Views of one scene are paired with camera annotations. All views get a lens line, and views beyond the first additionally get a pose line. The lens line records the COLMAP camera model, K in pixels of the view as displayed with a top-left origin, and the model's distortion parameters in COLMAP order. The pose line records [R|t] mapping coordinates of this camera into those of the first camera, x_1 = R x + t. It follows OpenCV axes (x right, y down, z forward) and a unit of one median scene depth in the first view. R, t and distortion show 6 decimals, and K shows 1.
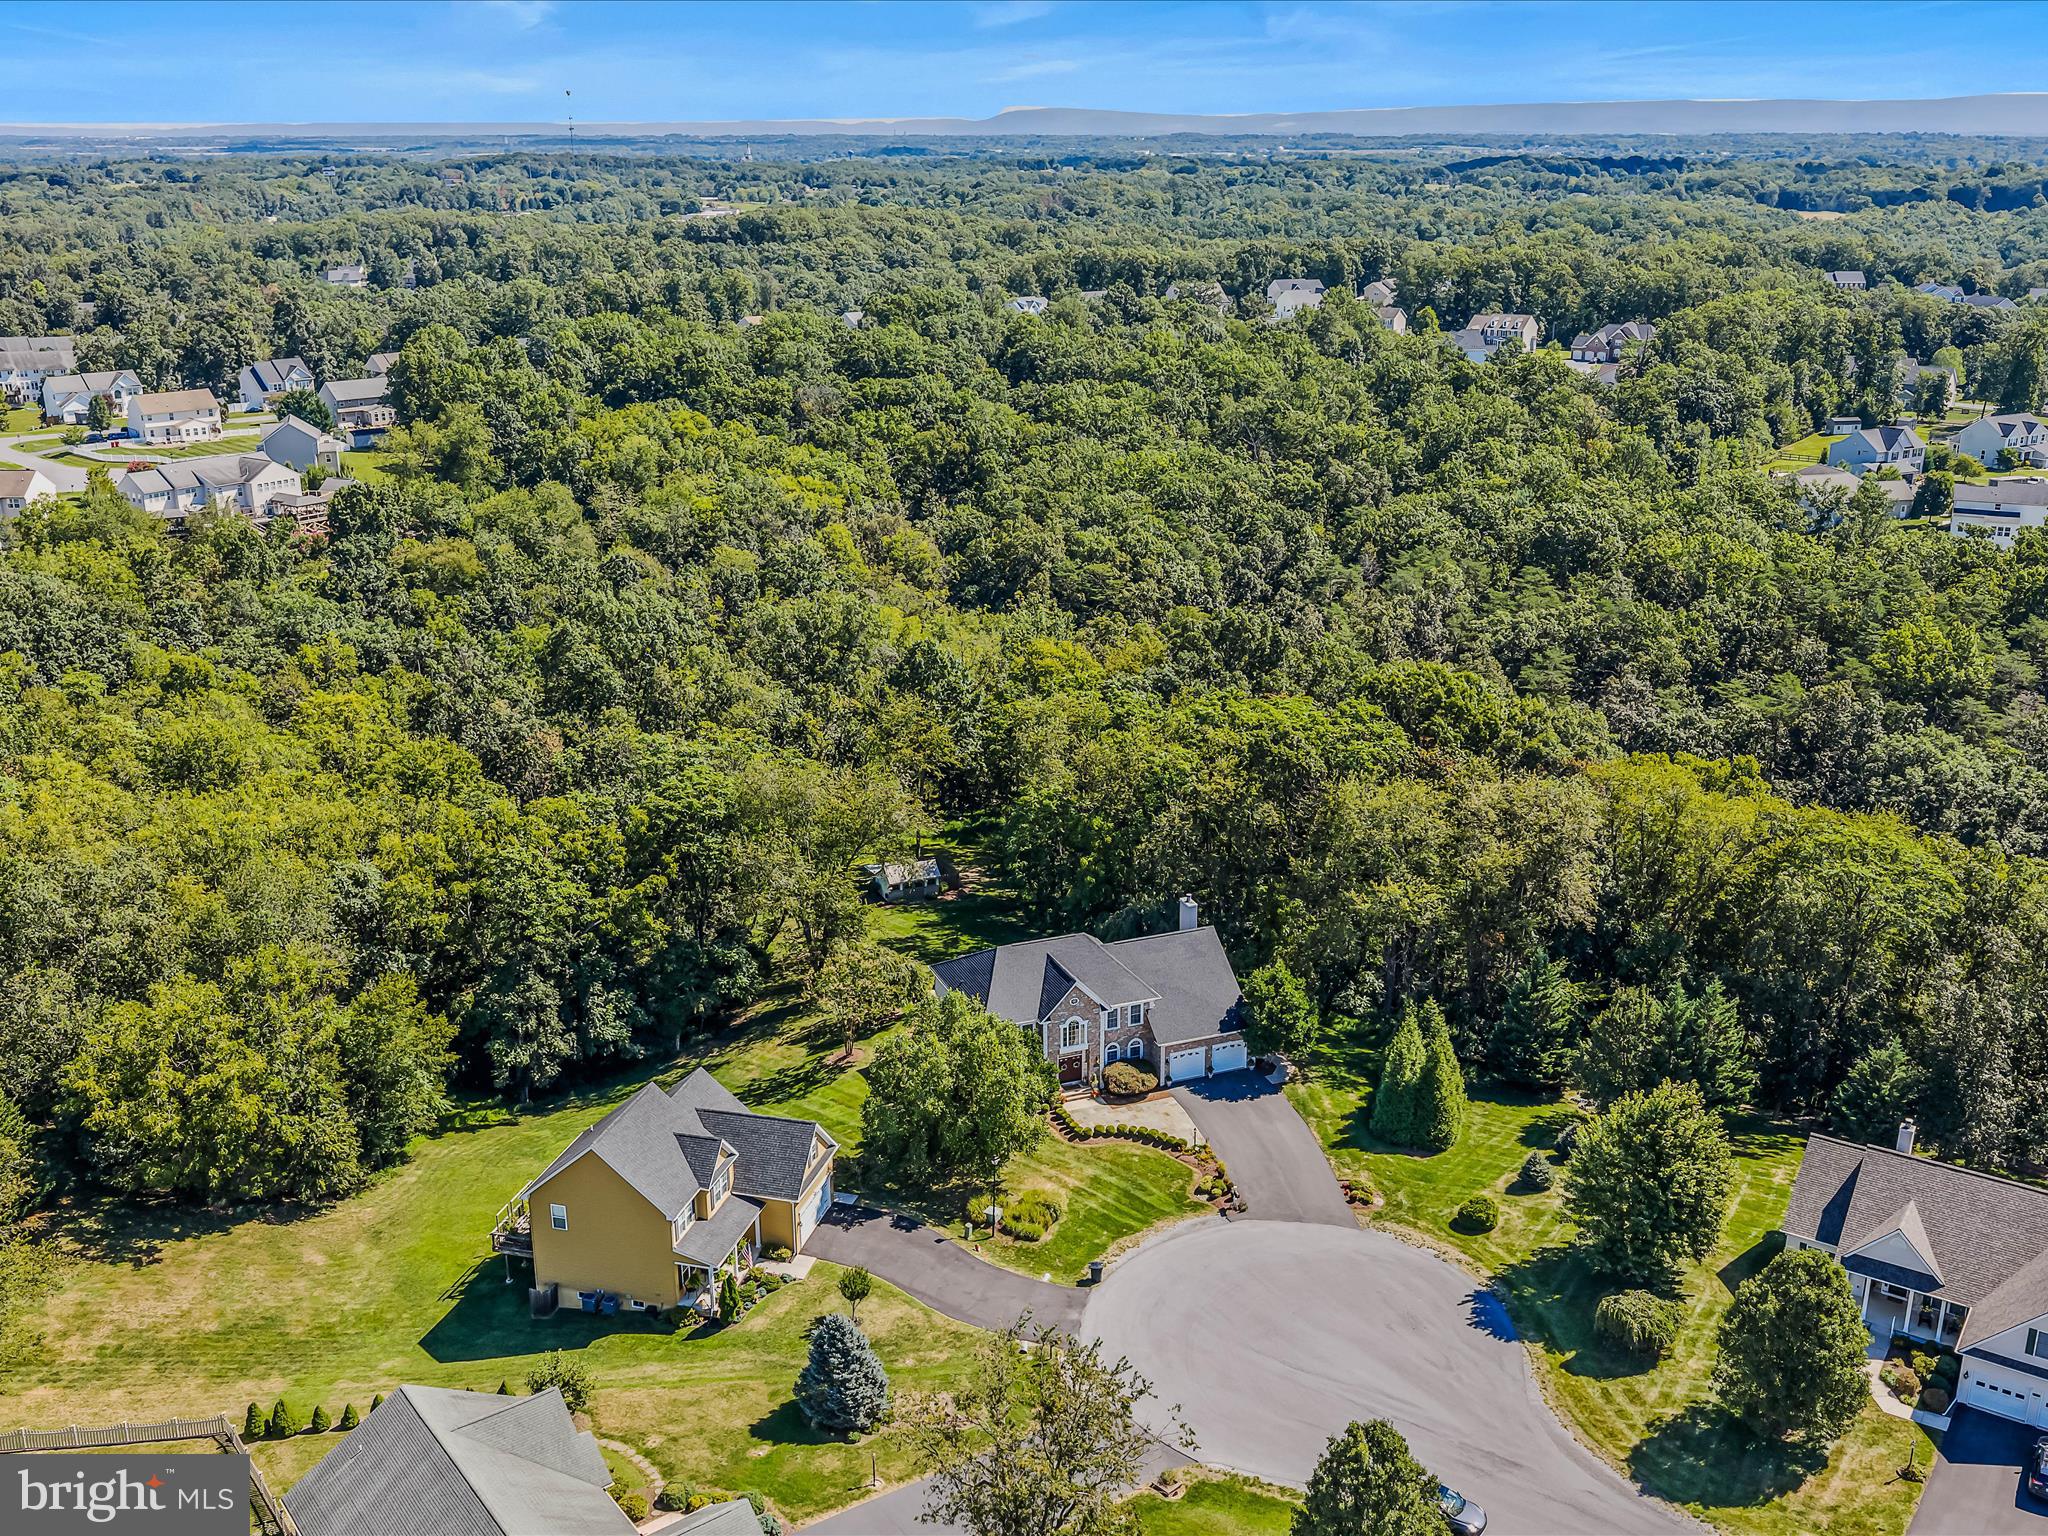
lens RADIAL K [[1901.0, 0, 1005.4], [0, 1901.0, 797.9], [0, 0, 1]] dist [0.004537, 0.000000]
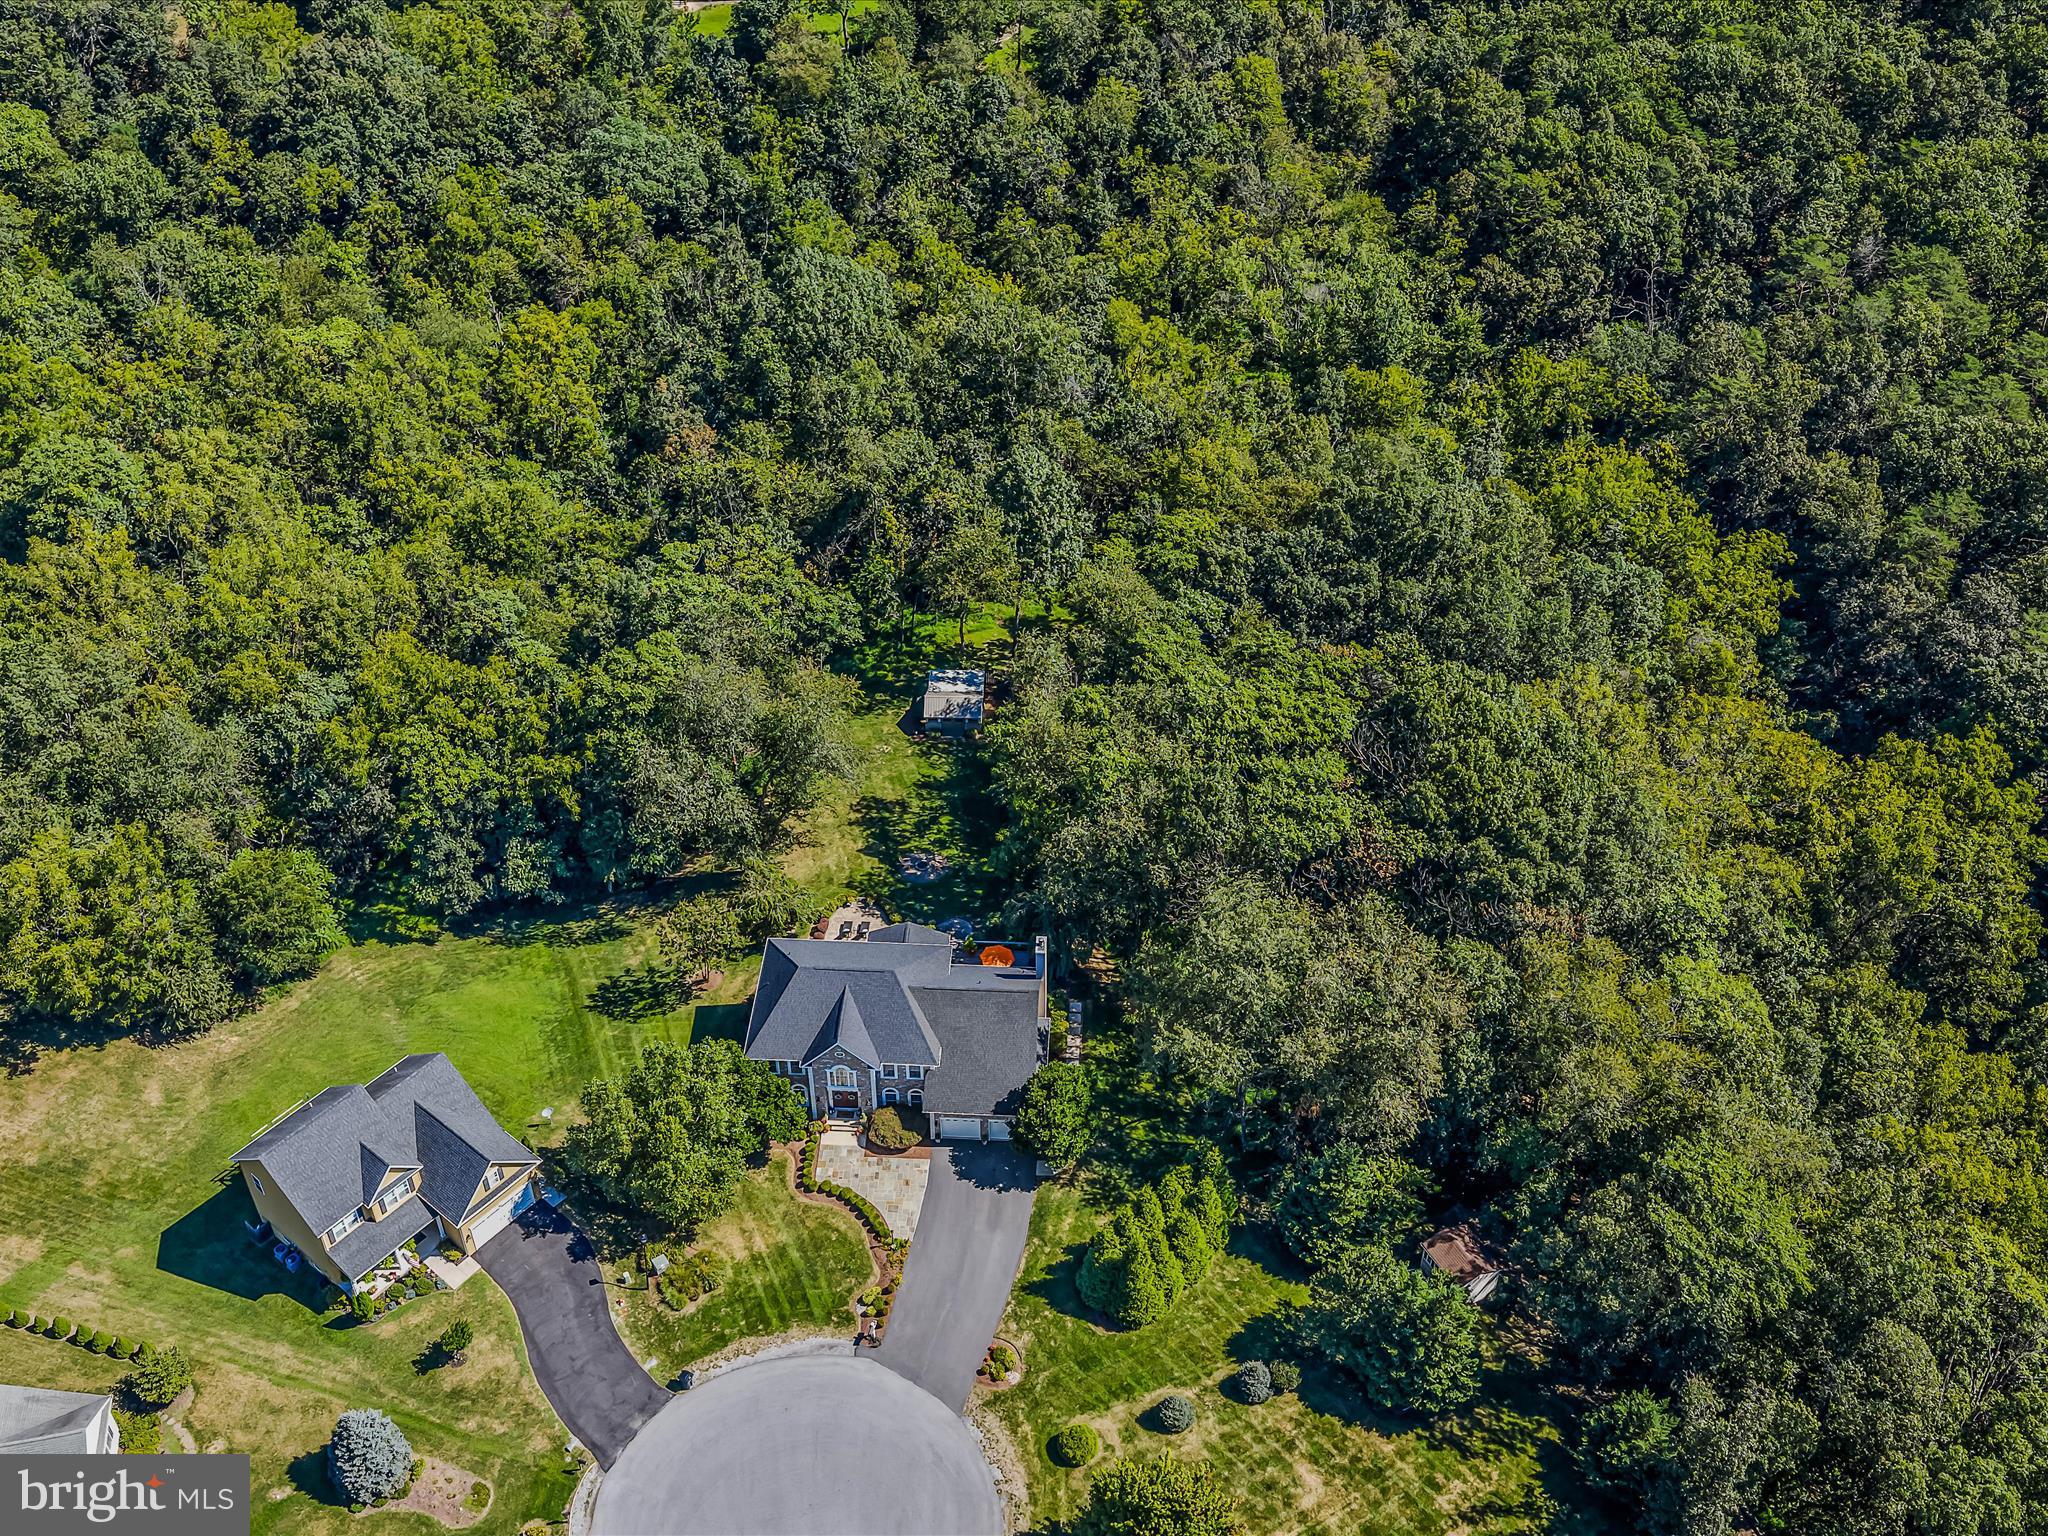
lens RADIAL K [[2033.5, 0, 1020.0], [0, 2033.5, 714.1], [0, 0, 1]] dist [0.002036, 0.000000]
pose [[0.908908, 0.273481, -0.314791, 0.378253], [-0.140912, 0.911929, 0.385396, -0.443009], [0.392466, -0.305932, 0.867396, 0.160880]]
